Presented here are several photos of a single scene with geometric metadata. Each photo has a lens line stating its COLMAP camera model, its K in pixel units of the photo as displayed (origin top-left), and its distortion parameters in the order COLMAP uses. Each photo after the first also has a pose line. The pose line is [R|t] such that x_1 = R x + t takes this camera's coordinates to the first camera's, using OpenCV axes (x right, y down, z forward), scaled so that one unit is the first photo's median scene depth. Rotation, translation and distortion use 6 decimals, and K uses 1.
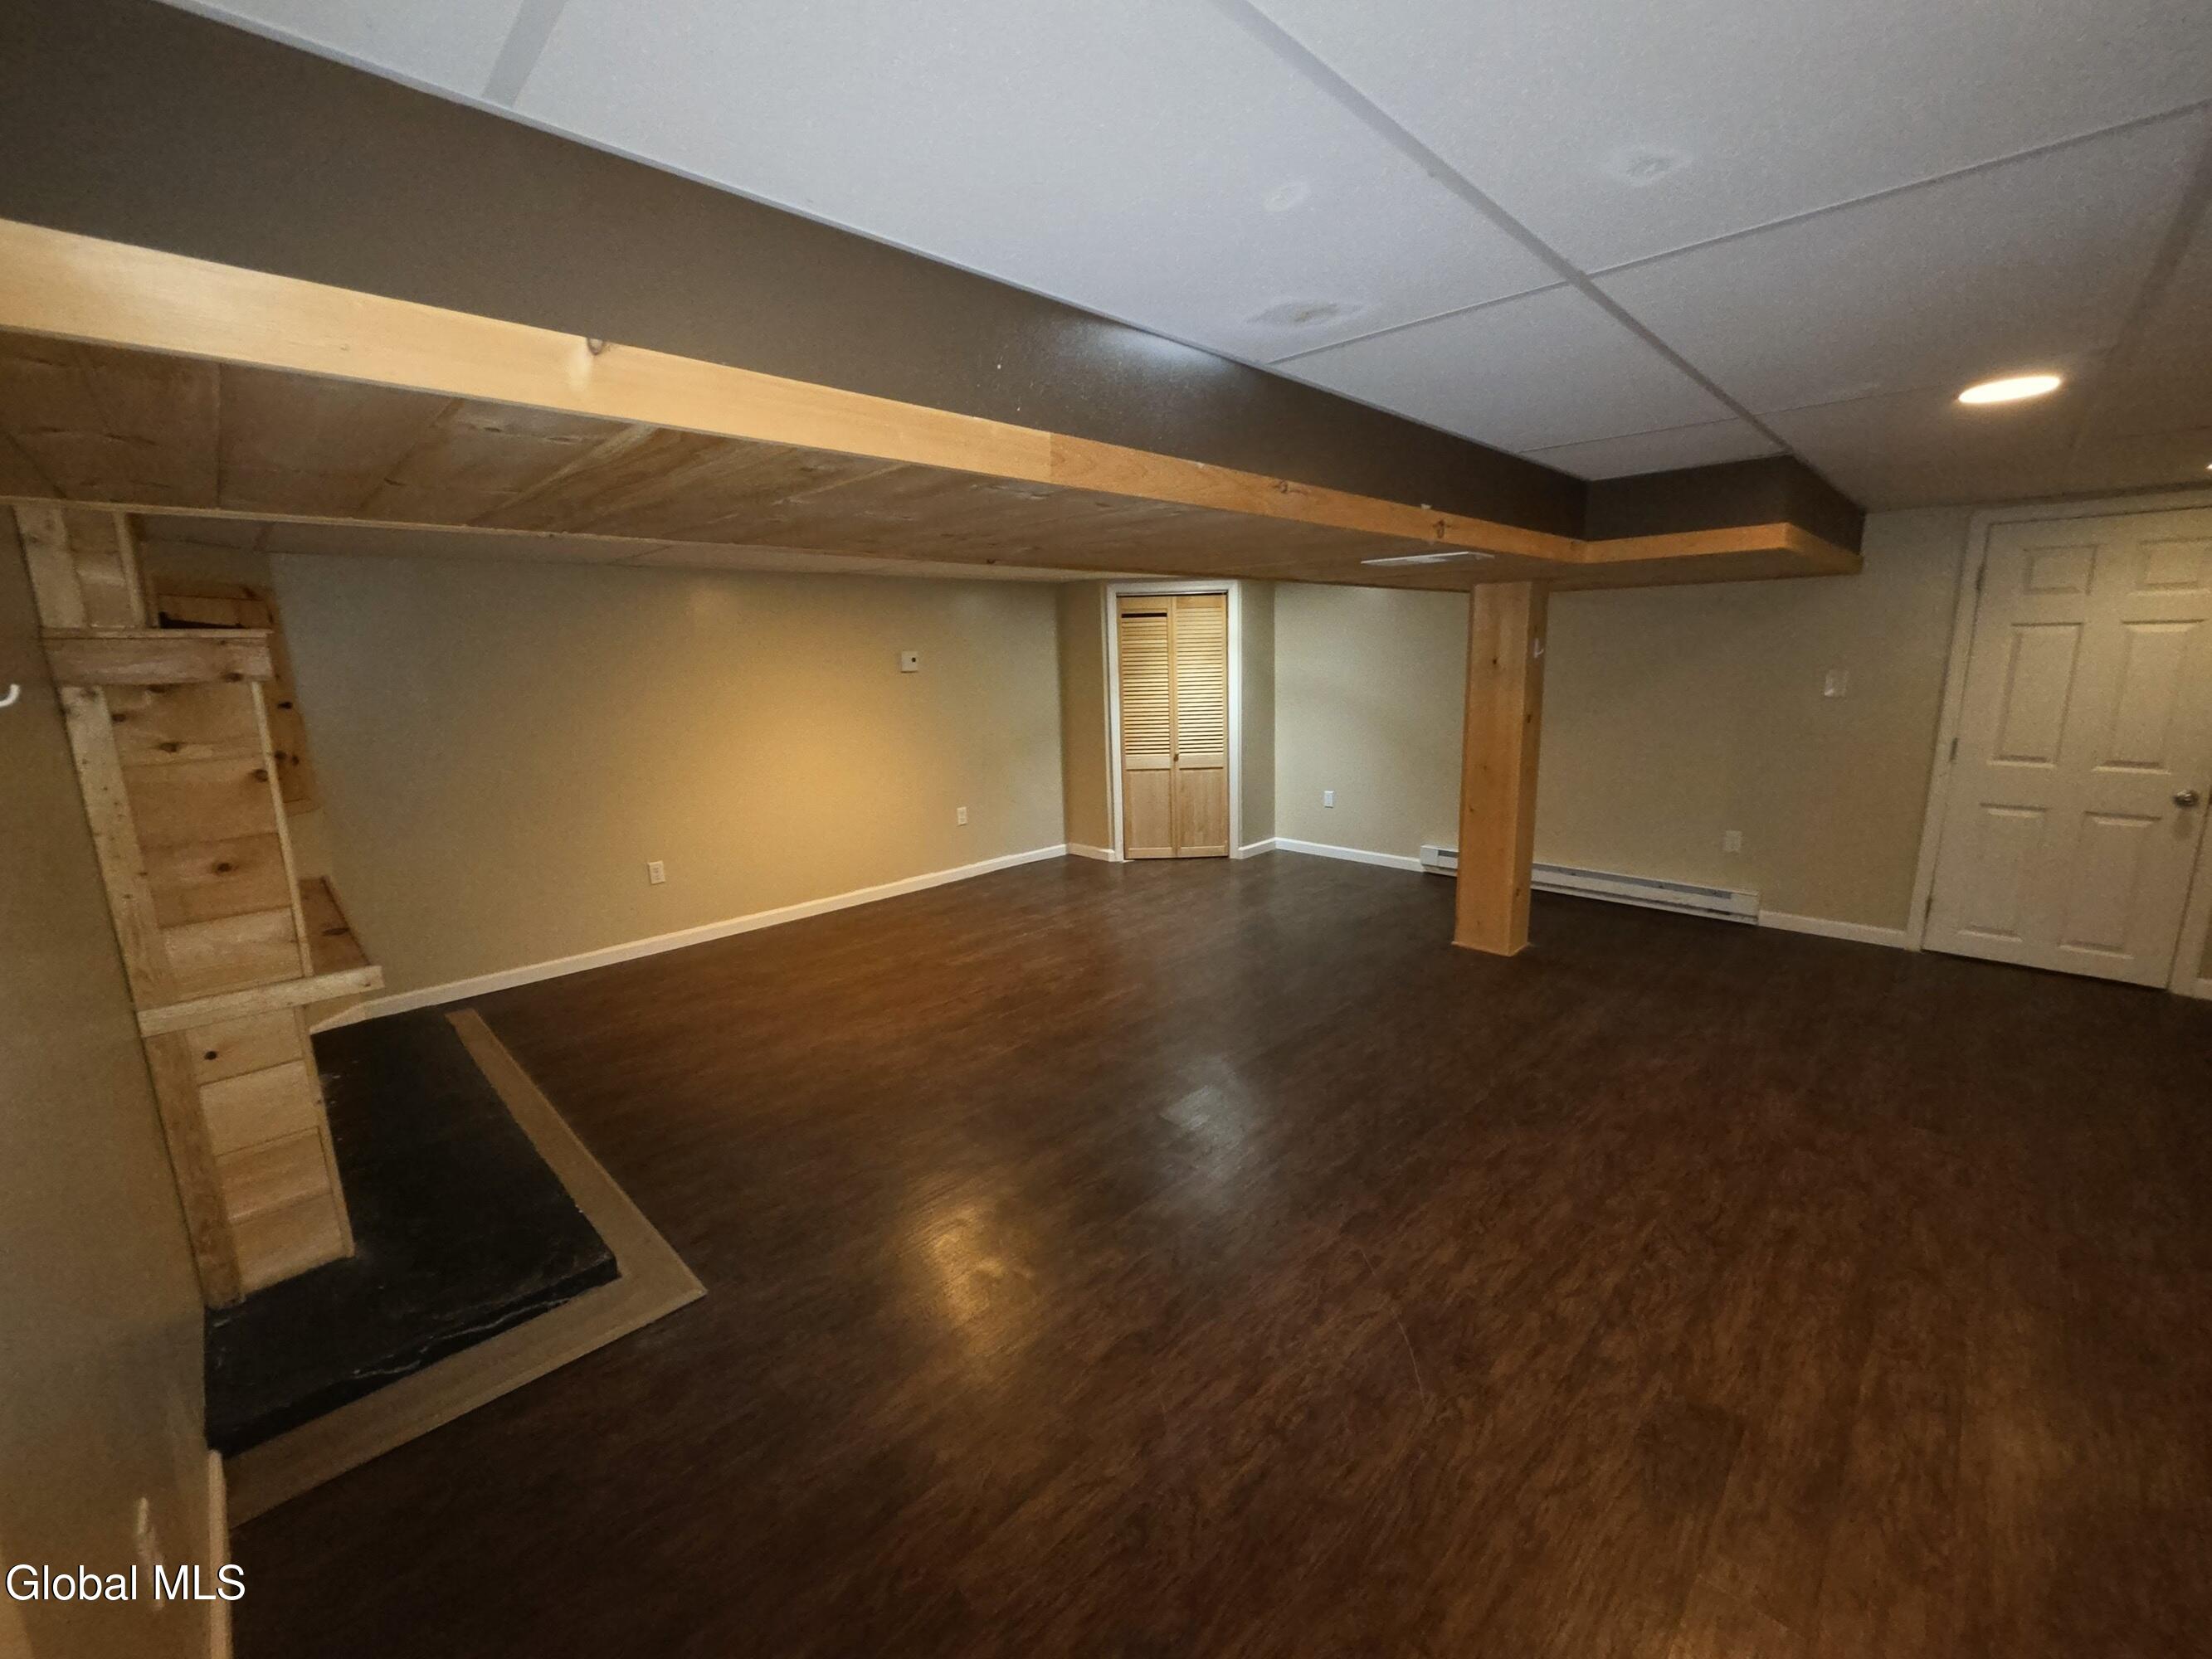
lens RADIAL K [[890.7, 0, 1115.9], [0, 890.7, 821.8], [0, 0, 1]] dist [-0.003869, 0.000175]
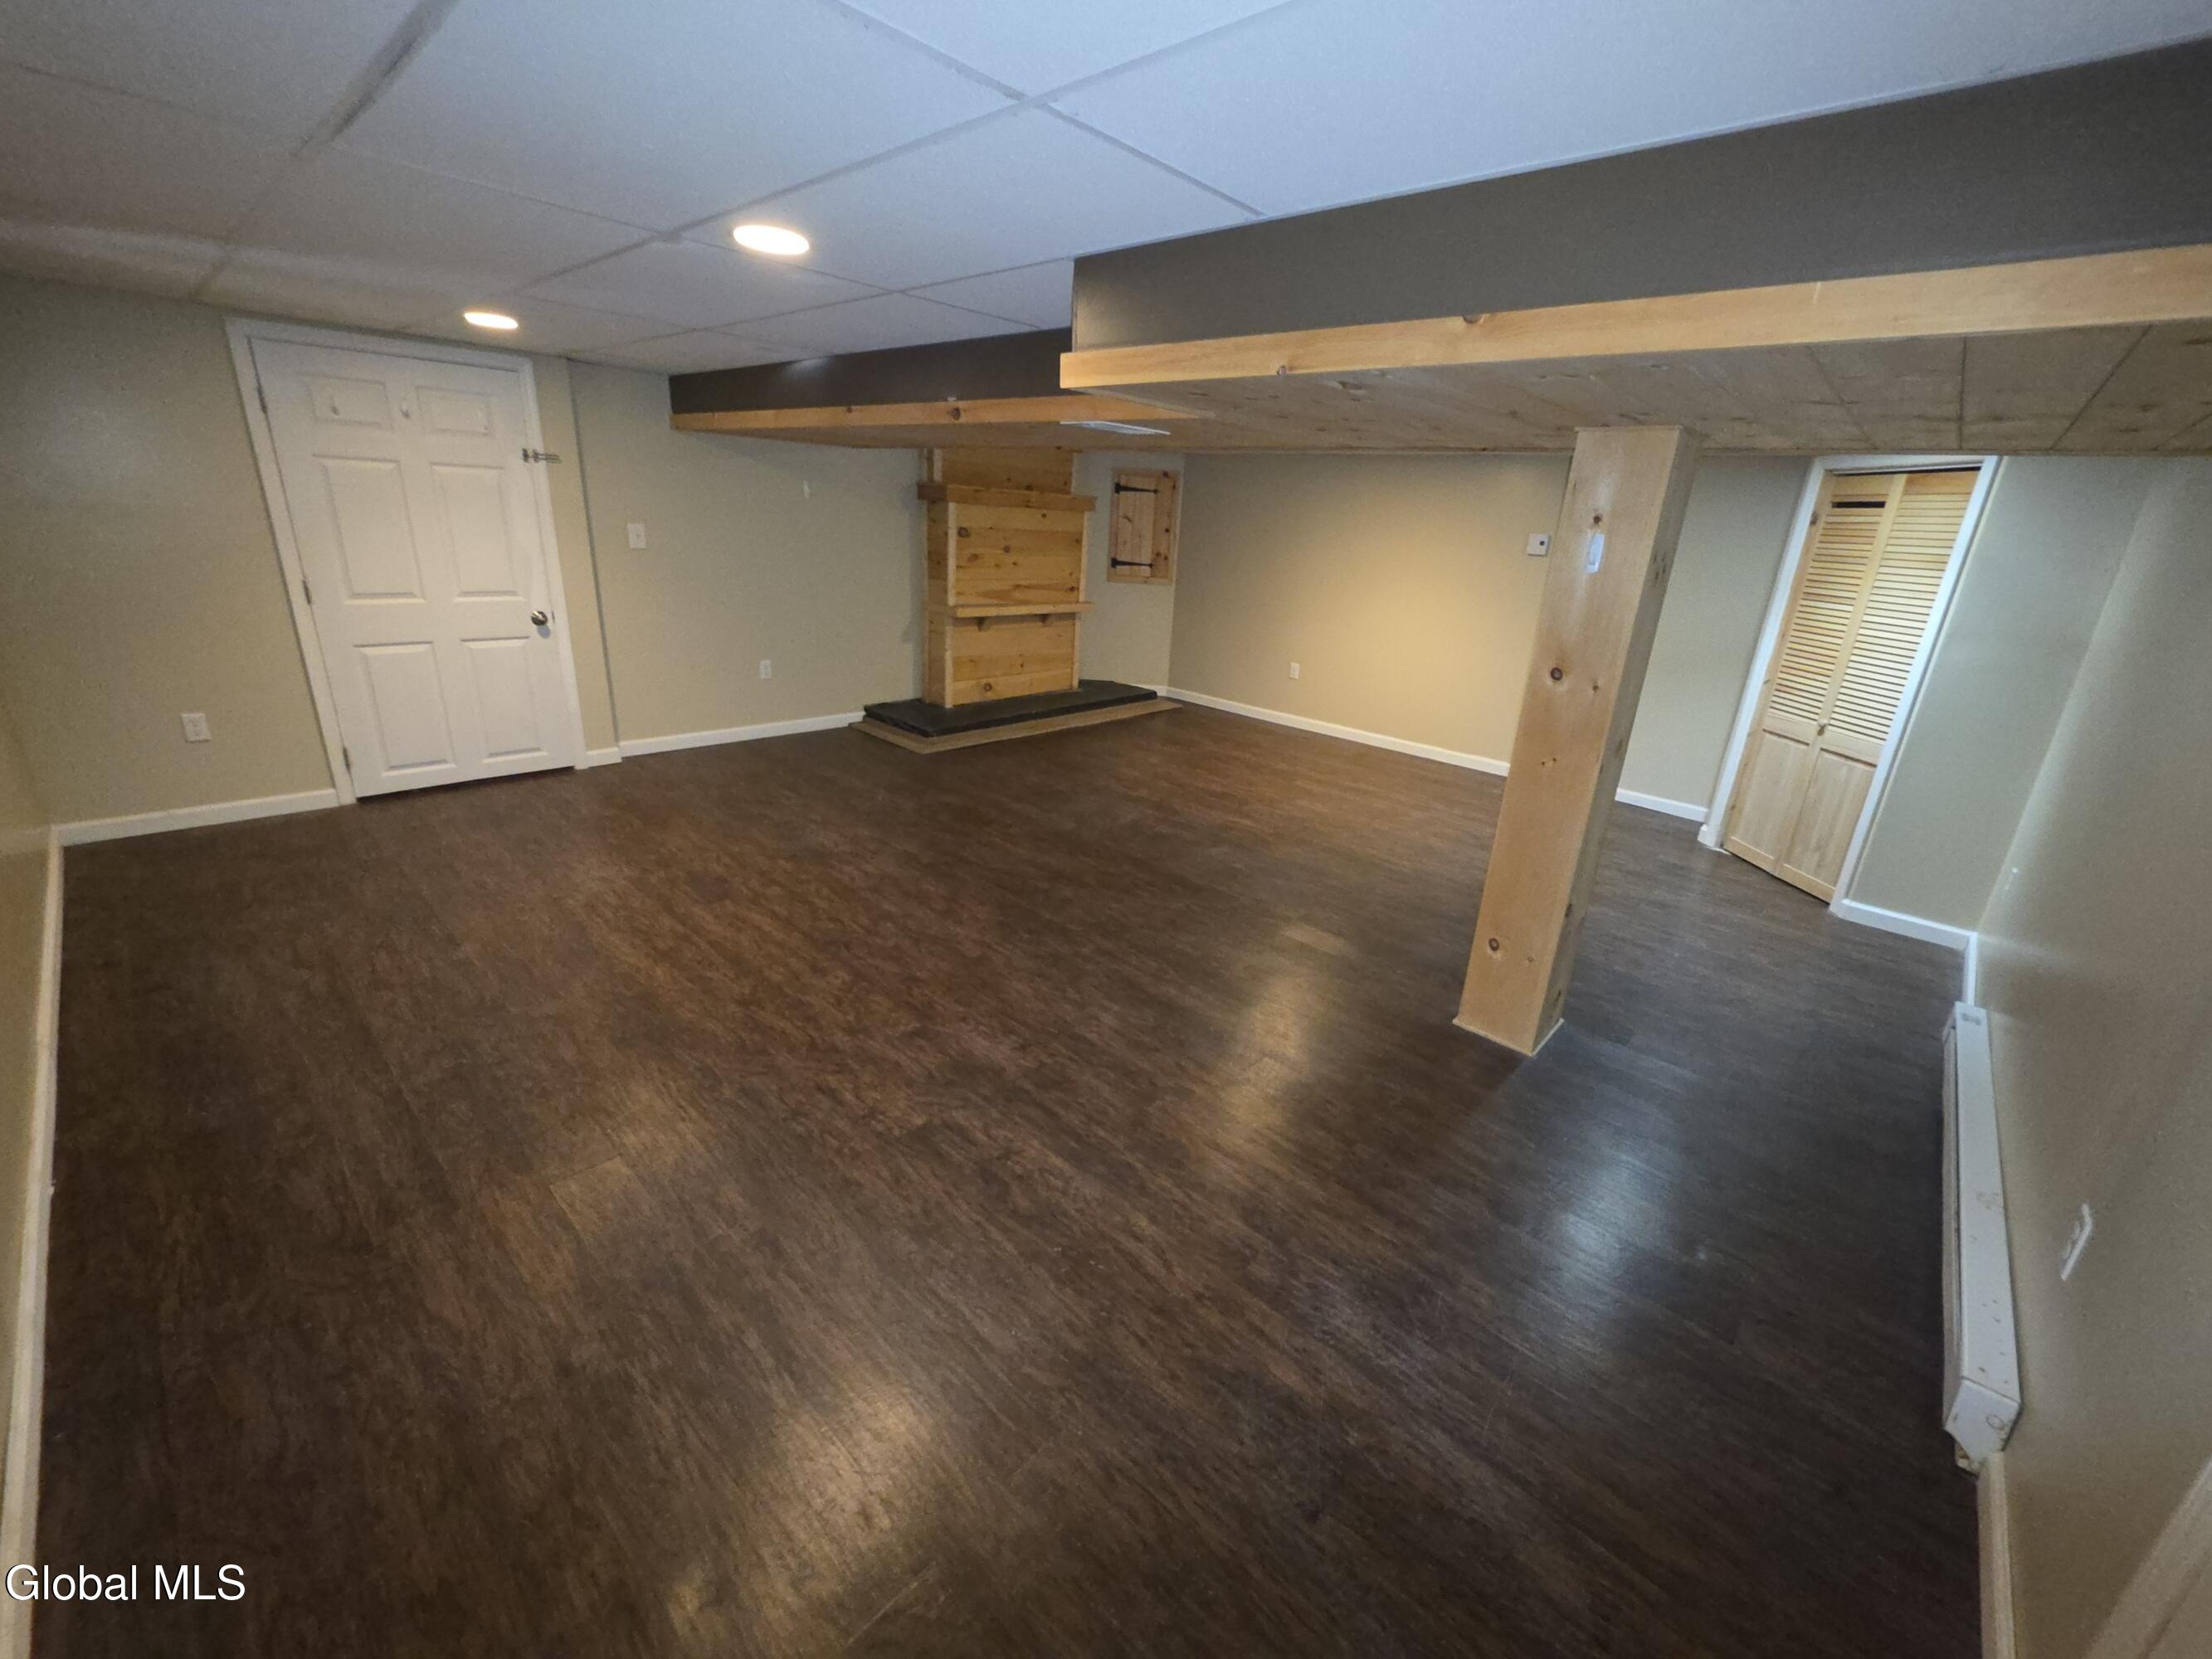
lens RADIAL K [[890.7, 0, 1115.9], [0, 890.7, 821.8], [0, 0, 1]] dist [-0.003869, 0.000175]
pose [[0.026914, 0.352474, -0.935435, 1.676825], [-0.251480, 0.908065, 0.334926, -0.241532], [0.967488, 0.226228, 0.113080, 1.076768]]
